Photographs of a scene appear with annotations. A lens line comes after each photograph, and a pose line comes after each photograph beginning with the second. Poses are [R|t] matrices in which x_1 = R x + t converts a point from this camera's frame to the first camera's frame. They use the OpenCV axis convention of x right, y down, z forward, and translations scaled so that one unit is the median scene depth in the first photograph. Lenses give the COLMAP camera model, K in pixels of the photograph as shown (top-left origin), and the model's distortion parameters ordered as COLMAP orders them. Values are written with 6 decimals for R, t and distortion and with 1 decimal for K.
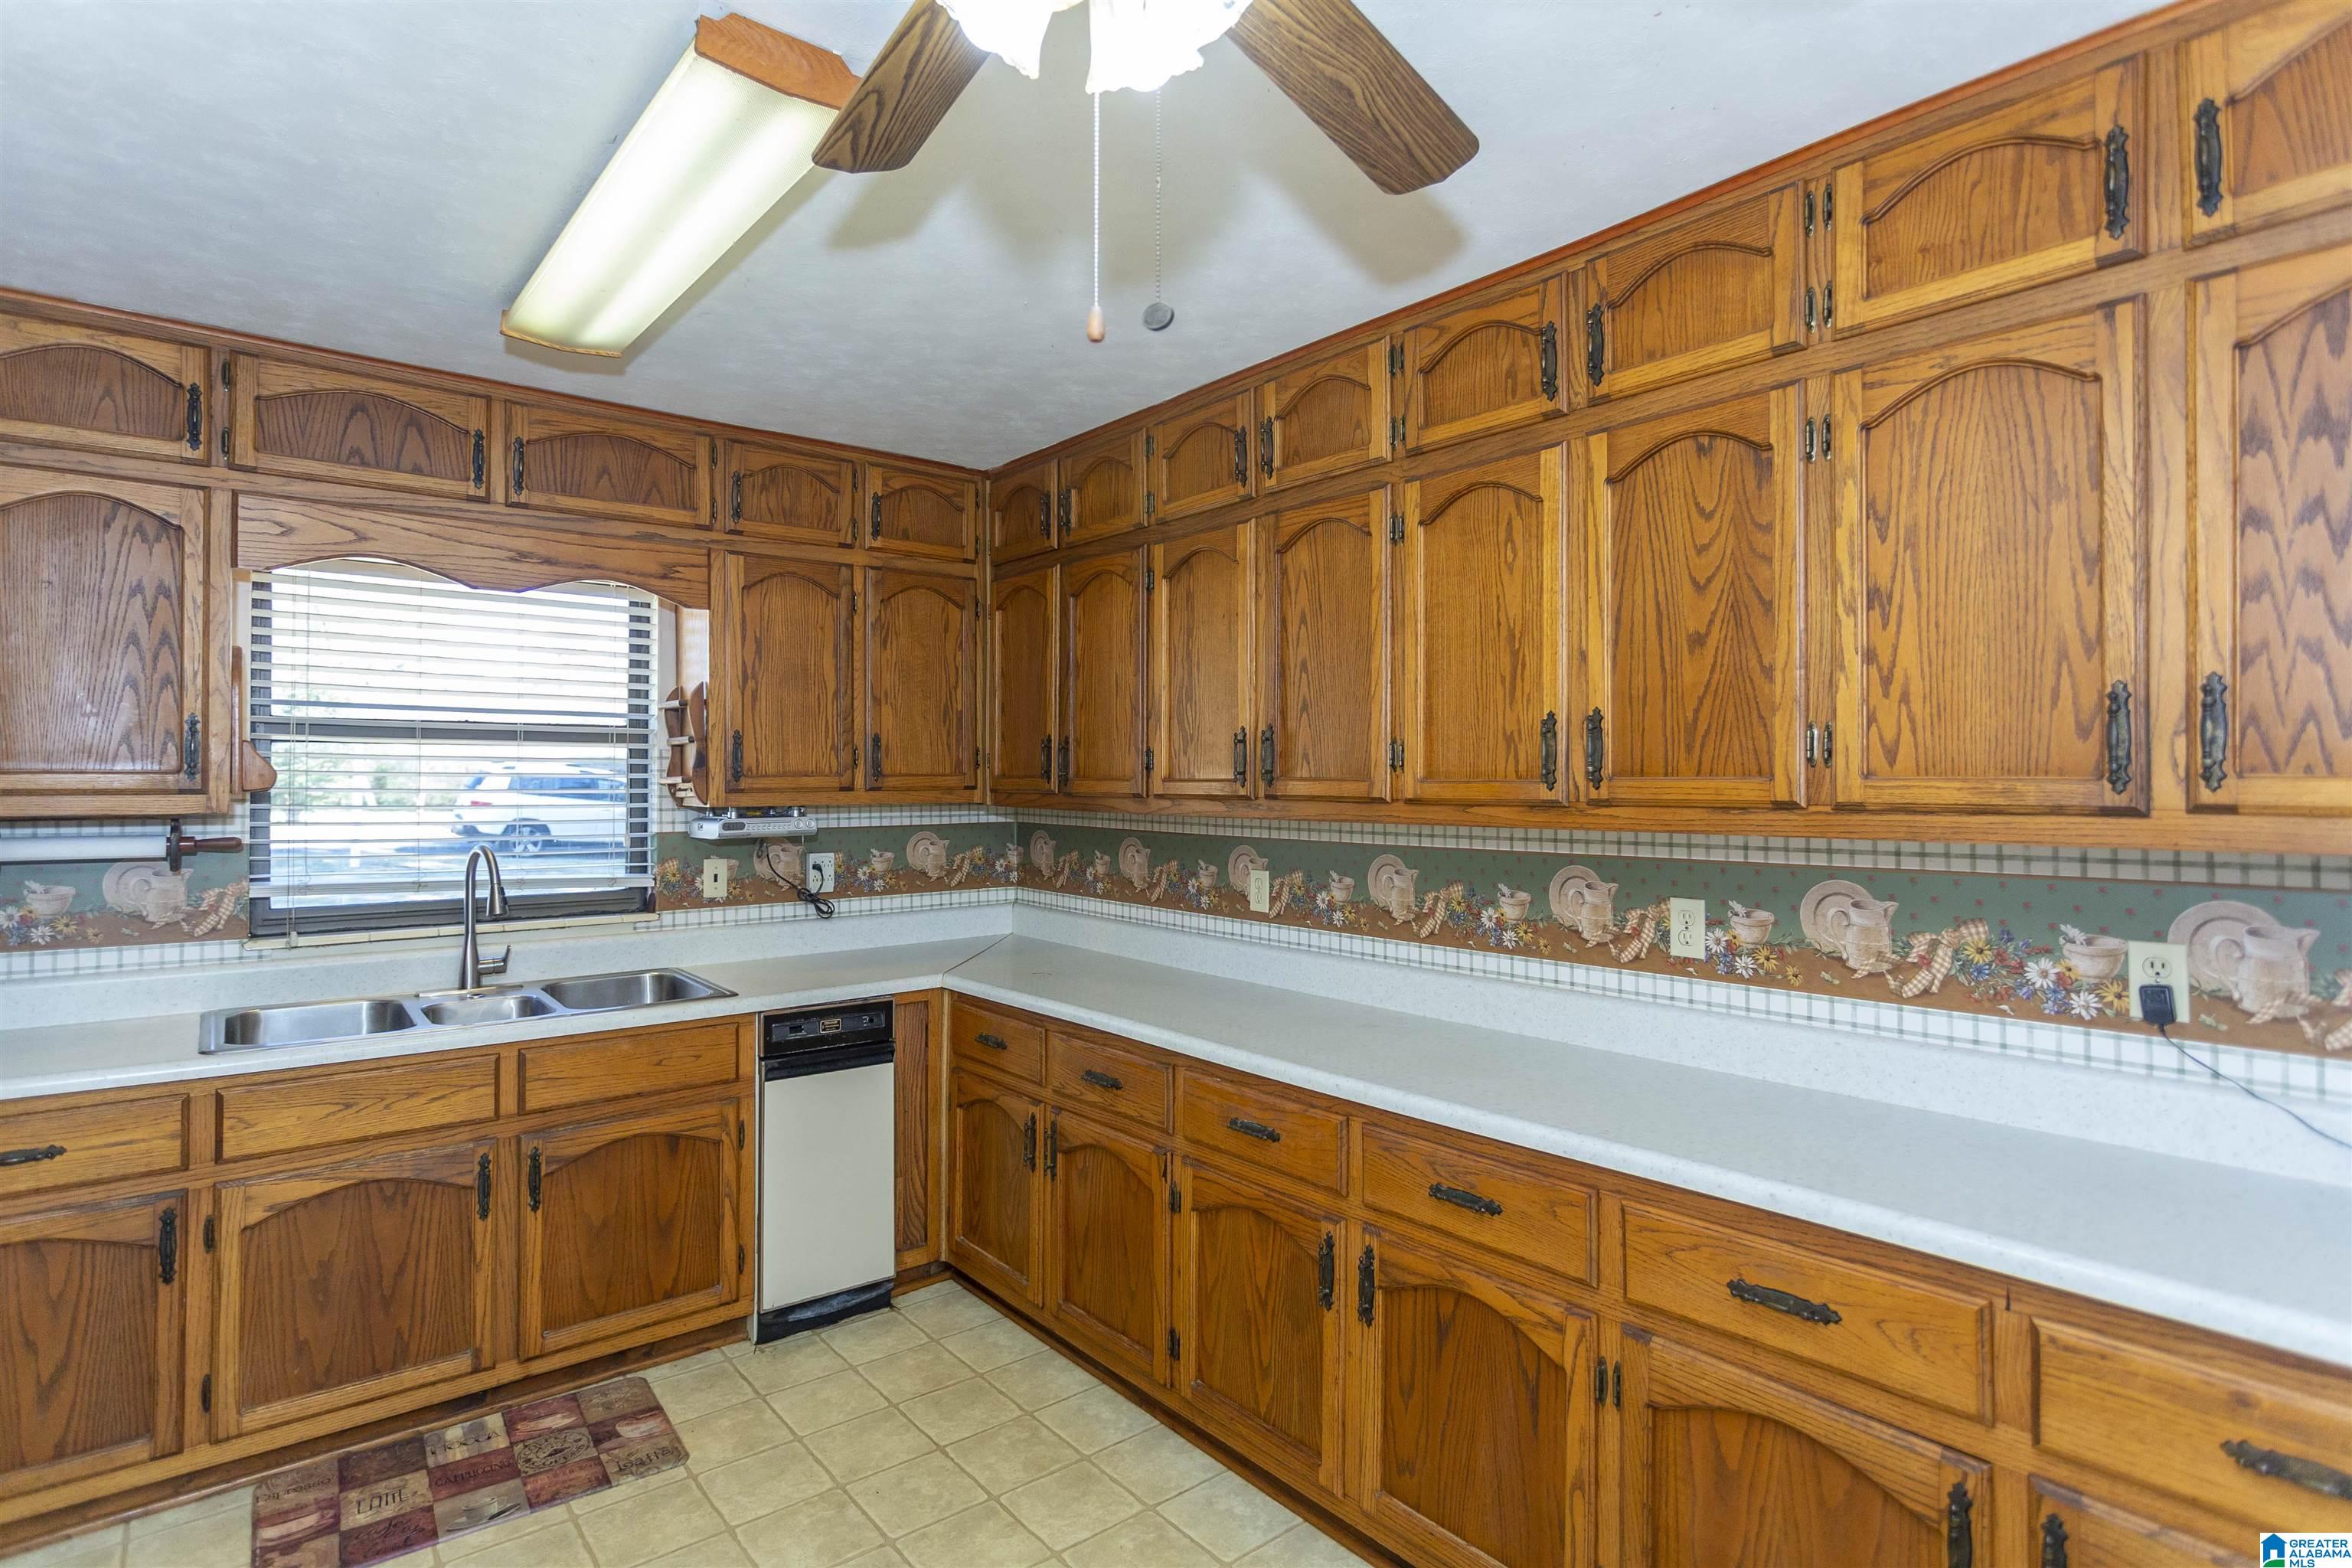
lens RADIAL K [[1203.2, 0, 1167.9], [0, 1203.2, 774.3], [0, 0, 1]] dist [0.000524, 0.000139]
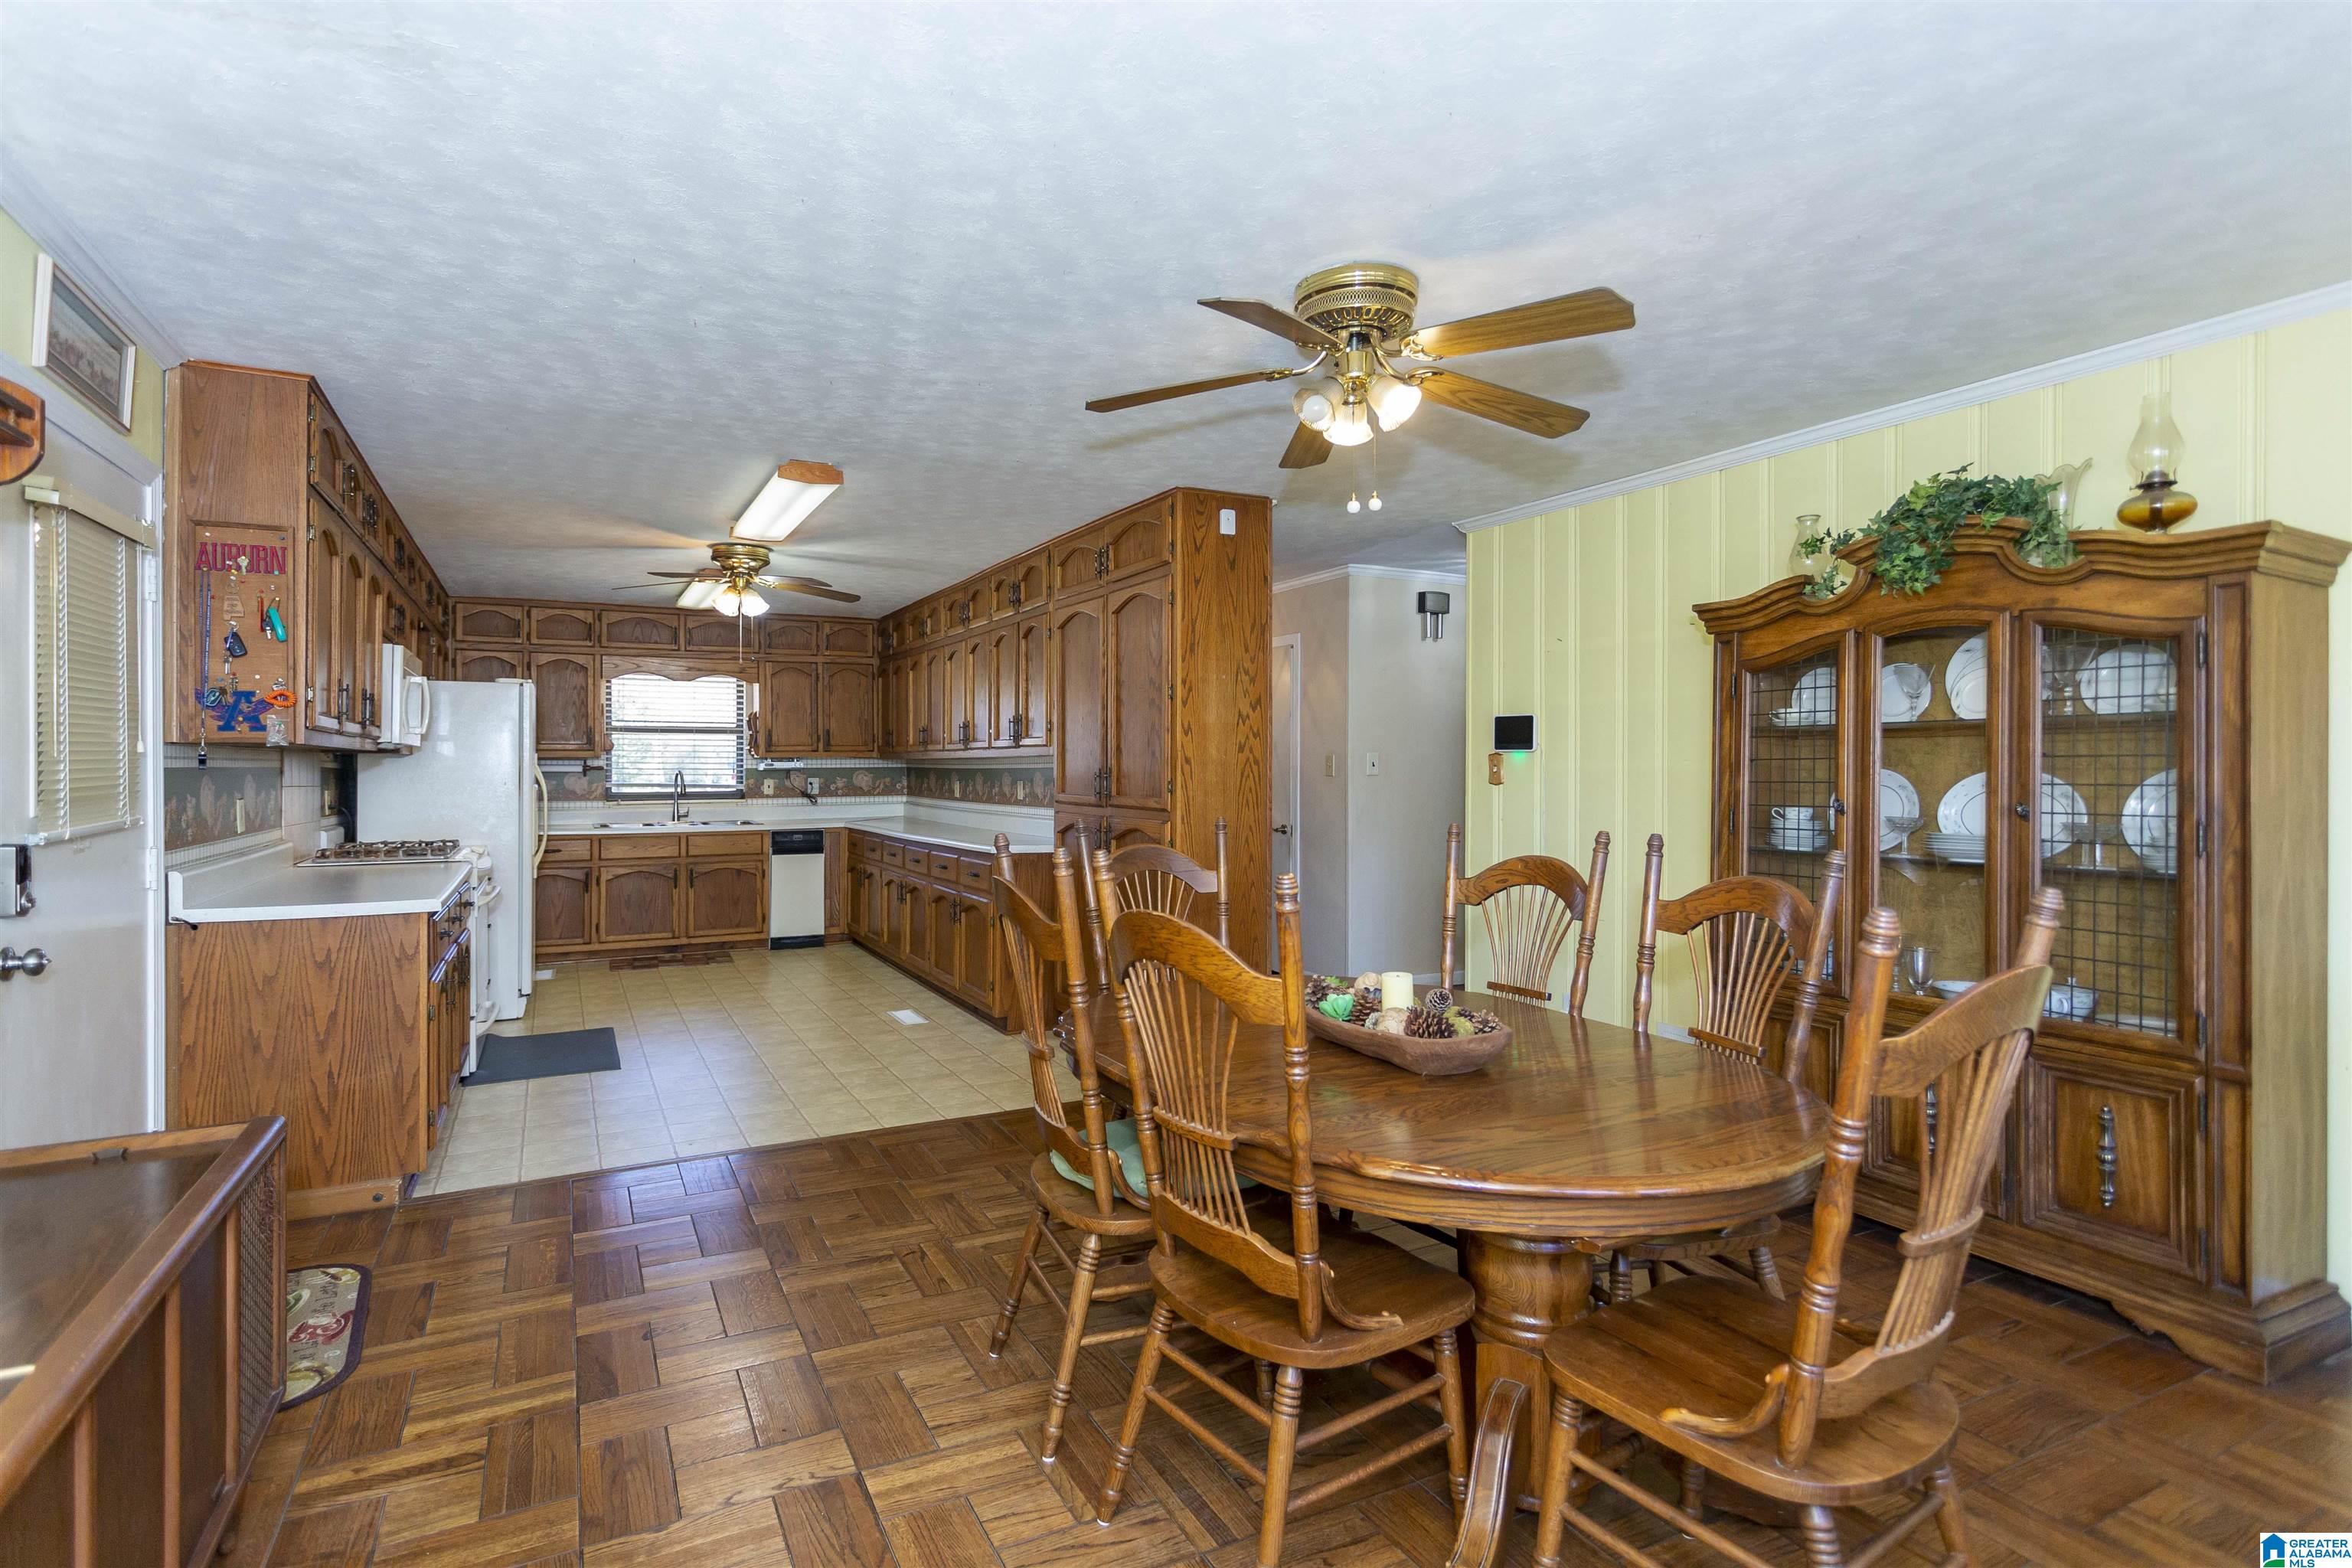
lens RADIAL K [[1121.5, 0, 1161.7], [0, 1121.5, 766.9], [0, 0, 1]] dist [0.004369, 0.000036]
pose [[0.984595, -0.001834, -0.174841, 1.033587], [0.003256, 0.999964, 0.007849, 0.034954], [0.174821, -0.008298, 0.984565, -1.434164]]
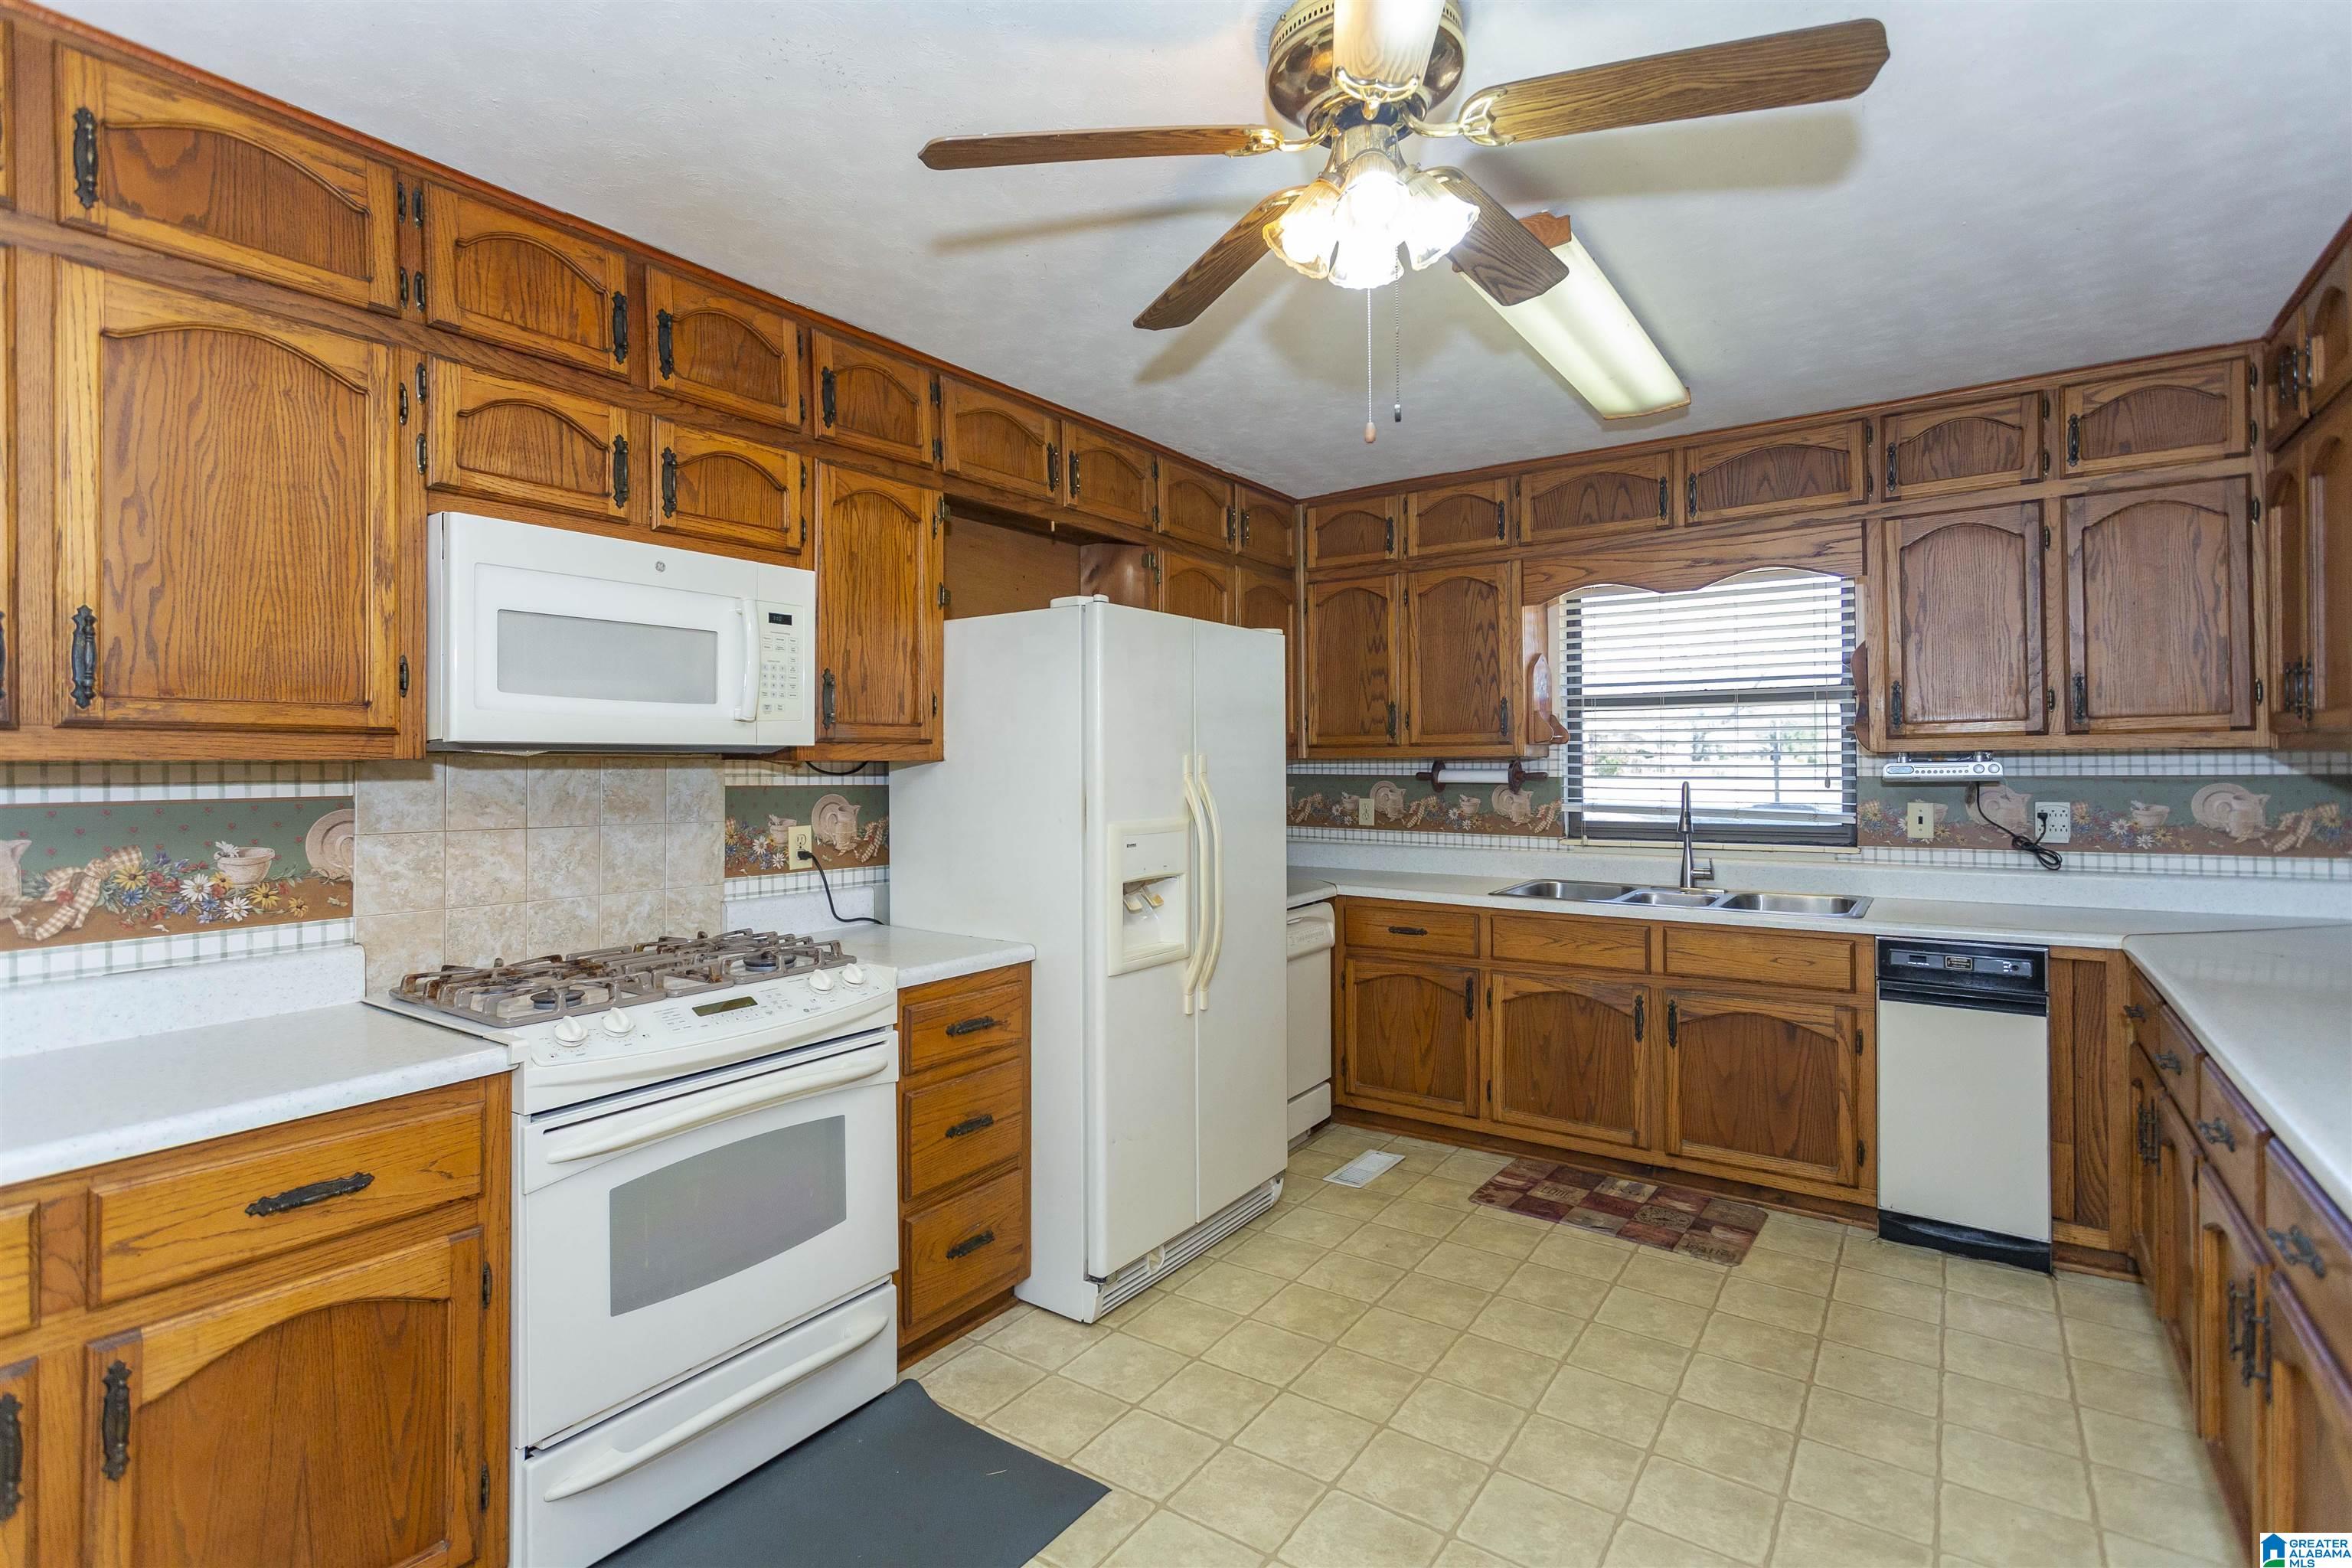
lens RADIAL K [[1121.5, 0, 1161.7], [0, 1121.5, 766.9], [0, 0, 1]] dist [0.004369, 0.000036]
pose [[0.264953, -0.000979, -0.964261, 0.494805], [0.015045, 0.999882, 0.003119, 0.030736], [0.964144, -0.015334, 0.264936, 0.102224]]
